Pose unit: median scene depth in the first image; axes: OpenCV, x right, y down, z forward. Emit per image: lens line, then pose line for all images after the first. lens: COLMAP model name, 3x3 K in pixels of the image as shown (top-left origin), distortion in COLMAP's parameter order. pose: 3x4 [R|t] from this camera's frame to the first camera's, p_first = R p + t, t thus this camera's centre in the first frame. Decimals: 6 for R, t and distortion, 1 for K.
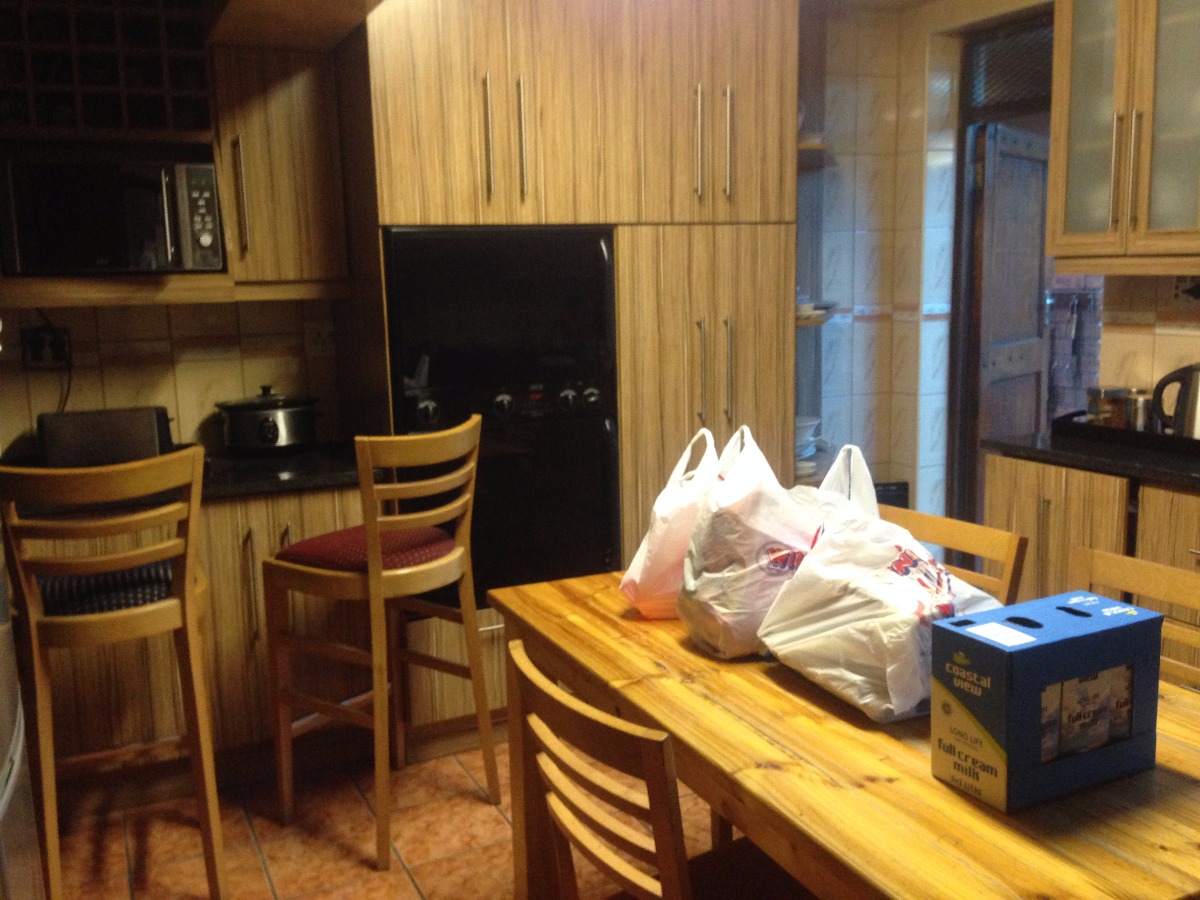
lens RADIAL K [[1086.4, 0, 588.7], [0, 1086.4, 455.9], [0, 0, 1]] dist [0.098312, -0.155964]
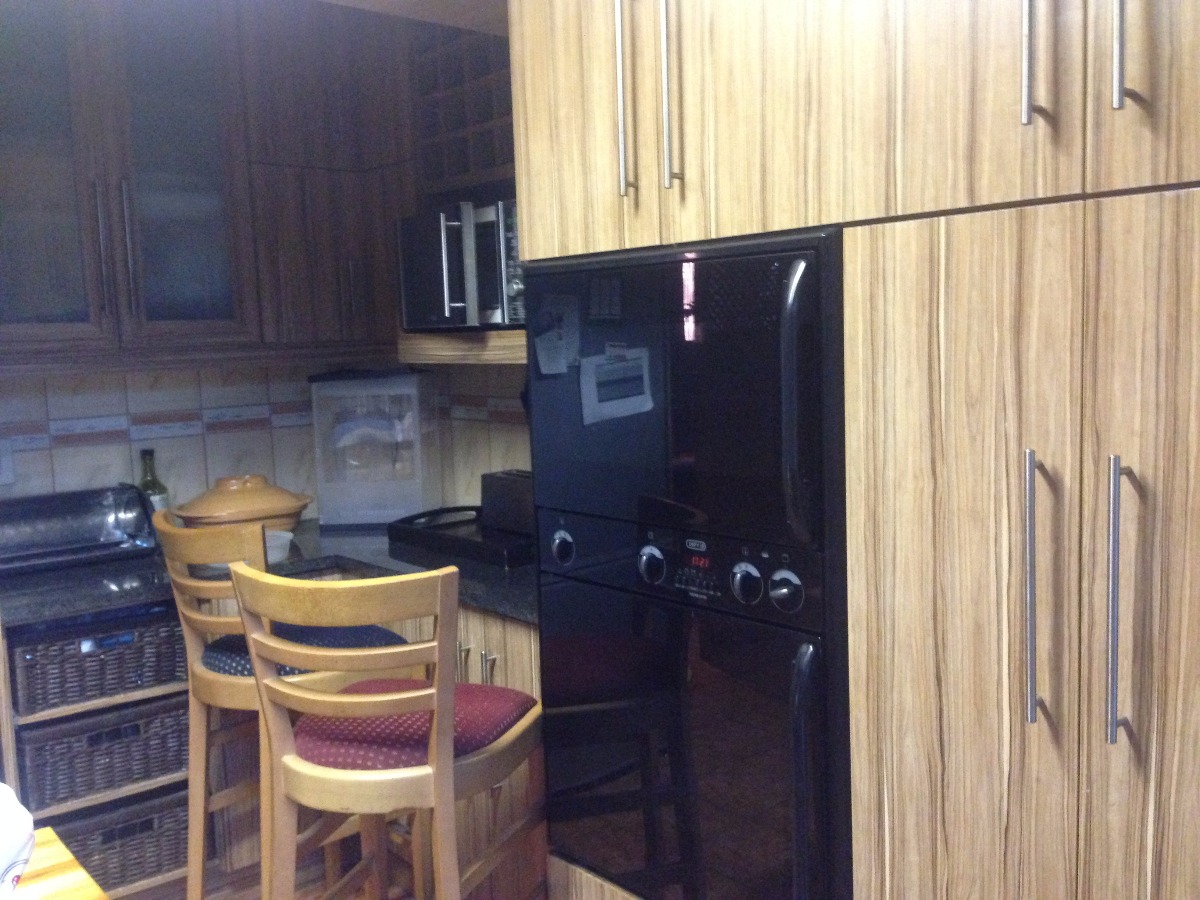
lens RADIAL K [[1100.7, 0, 597.5], [0, 1100.7, 439.8], [0, 0, 1]] dist [0.130823, -0.210721]
pose [[0.967915, 0.022348, -0.250281, 0.044733], [-0.038122, 0.997568, -0.058356, -0.093866], [0.248368, 0.066025, 0.966413, 0.539075]]
